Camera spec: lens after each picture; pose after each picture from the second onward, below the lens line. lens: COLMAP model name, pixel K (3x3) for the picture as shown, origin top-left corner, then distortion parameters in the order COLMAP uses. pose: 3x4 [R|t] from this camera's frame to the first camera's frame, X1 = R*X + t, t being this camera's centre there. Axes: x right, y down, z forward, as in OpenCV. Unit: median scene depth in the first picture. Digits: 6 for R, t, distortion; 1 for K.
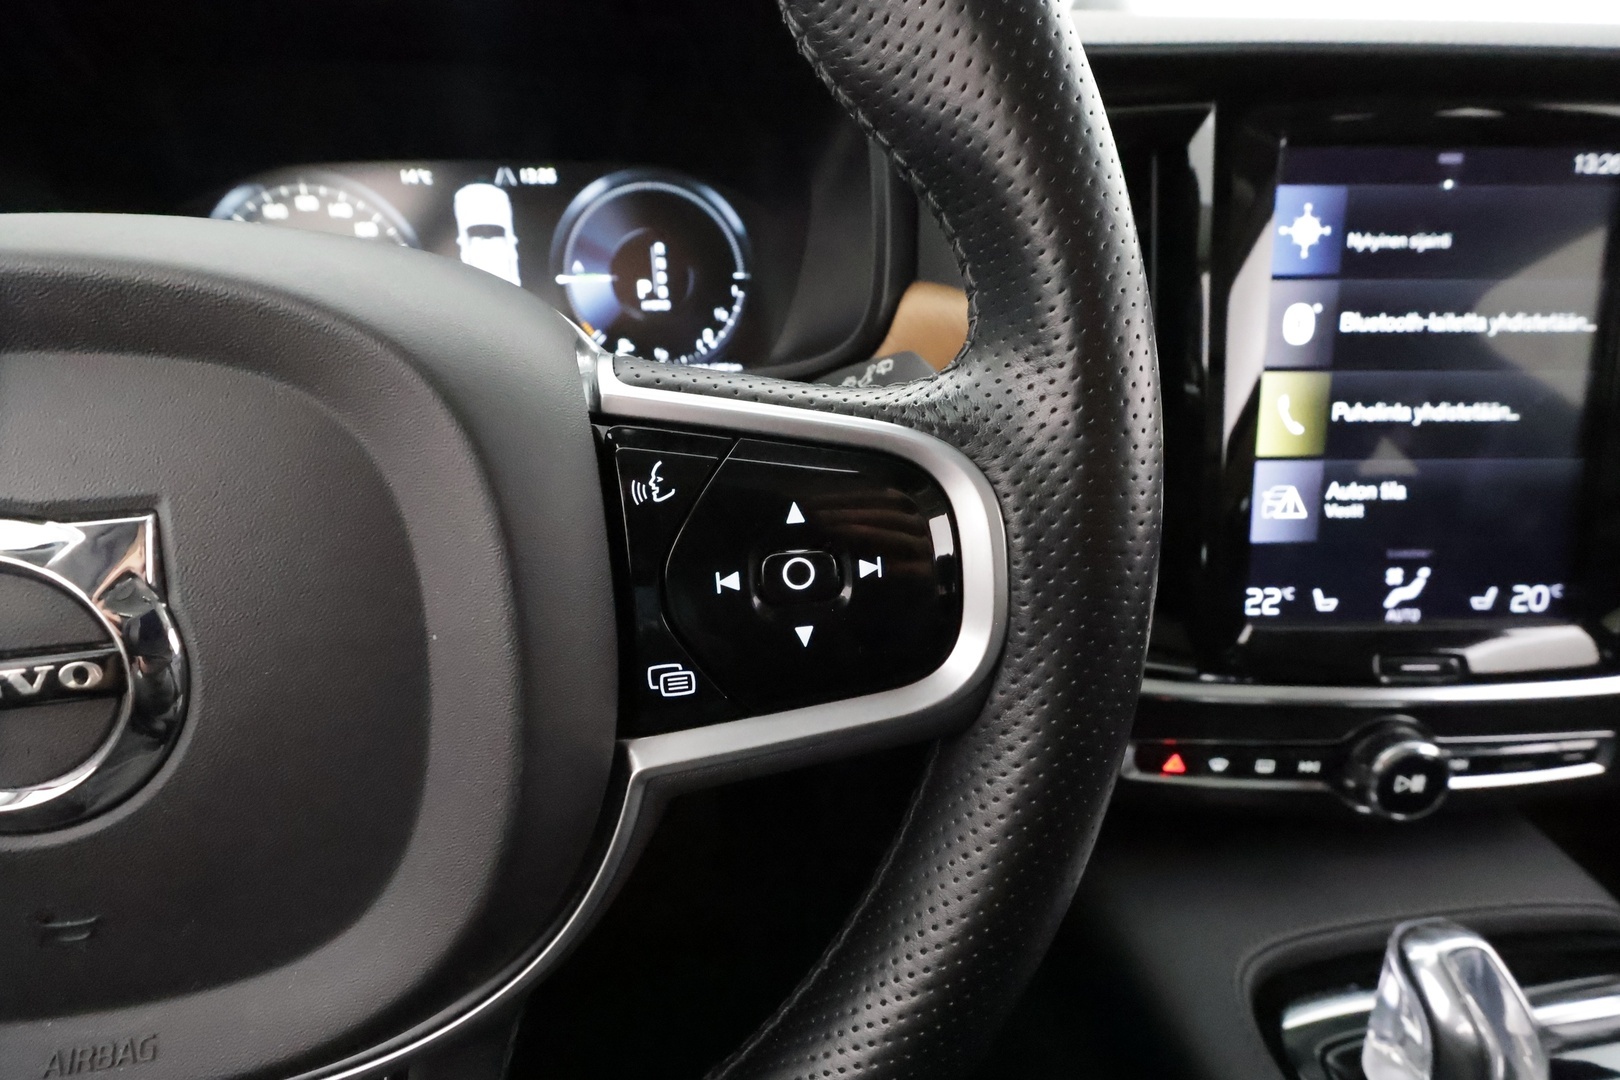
lens RADIAL K [[744.9, 0, 809.8], [0, 744.9, 540.2], [0, 0, 1]] dist [-0.005211, 0.000030]
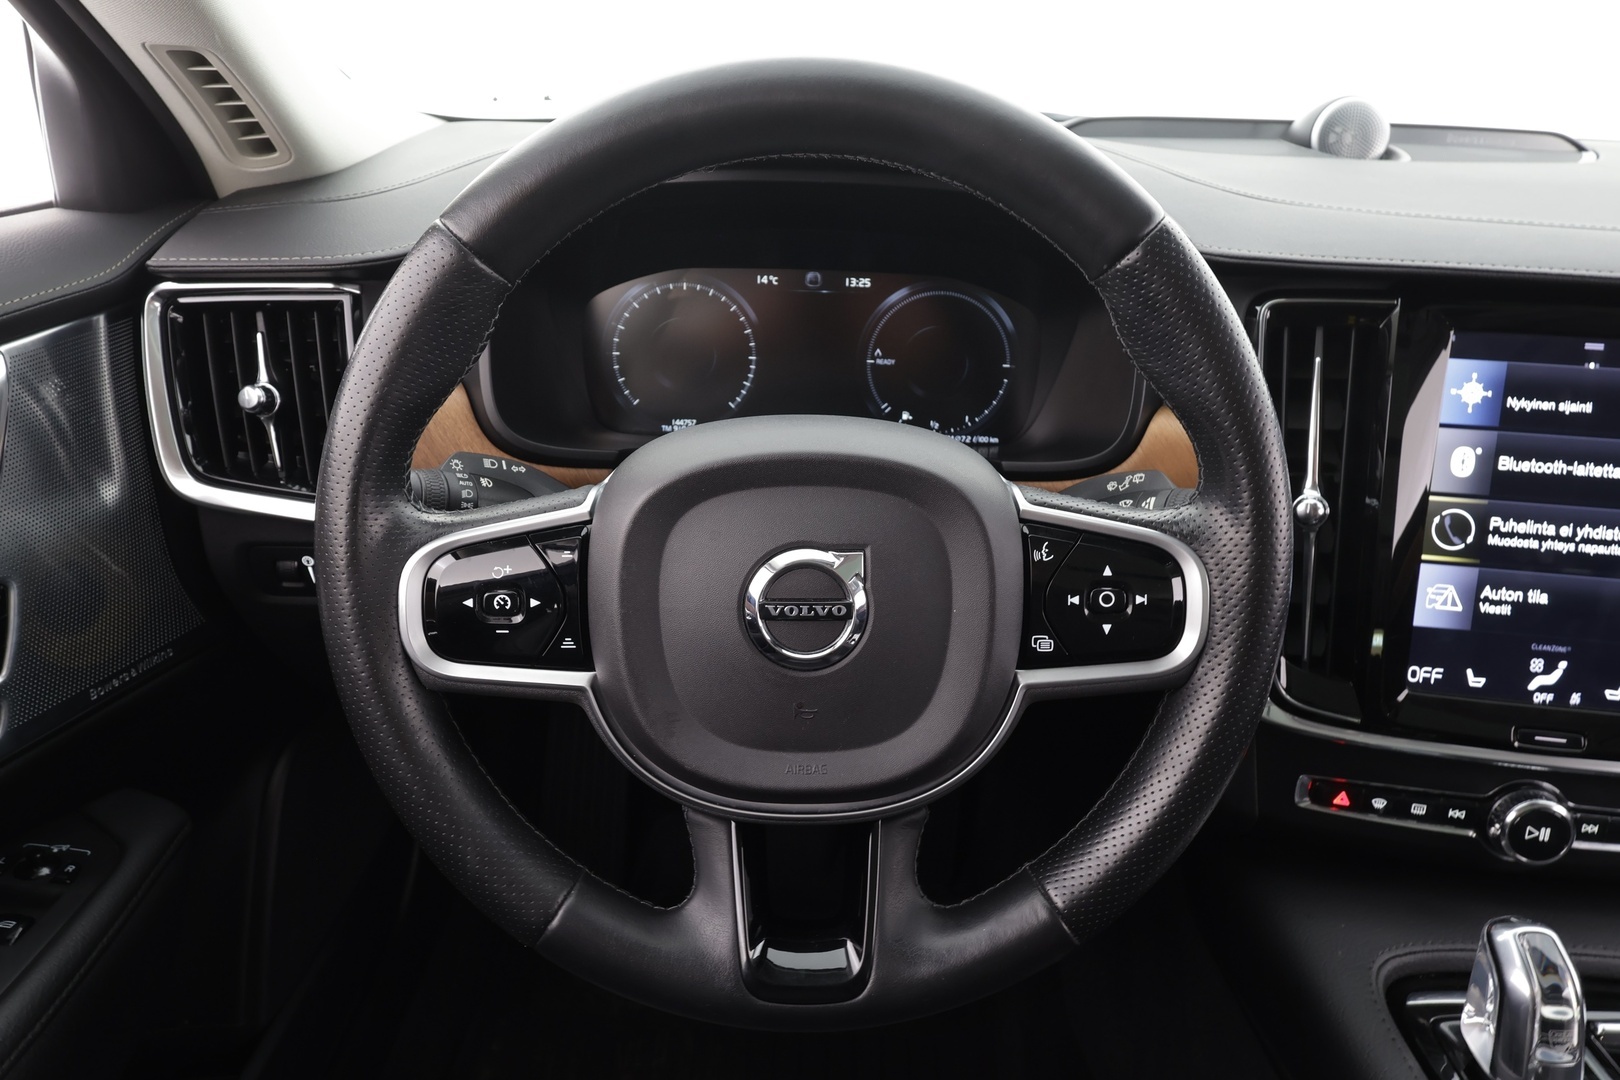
lens RADIAL K [[1032.3, 0, 814.5], [0, 1032.3, 545.4], [0, 0, 1]] dist [0.009898, -0.008562]
pose [[0.987128, 0.095047, -0.128624, -0.206004], [-0.100838, 0.994128, -0.039268, 0.039199], [0.124136, 0.051732, 0.990916, -0.884211]]
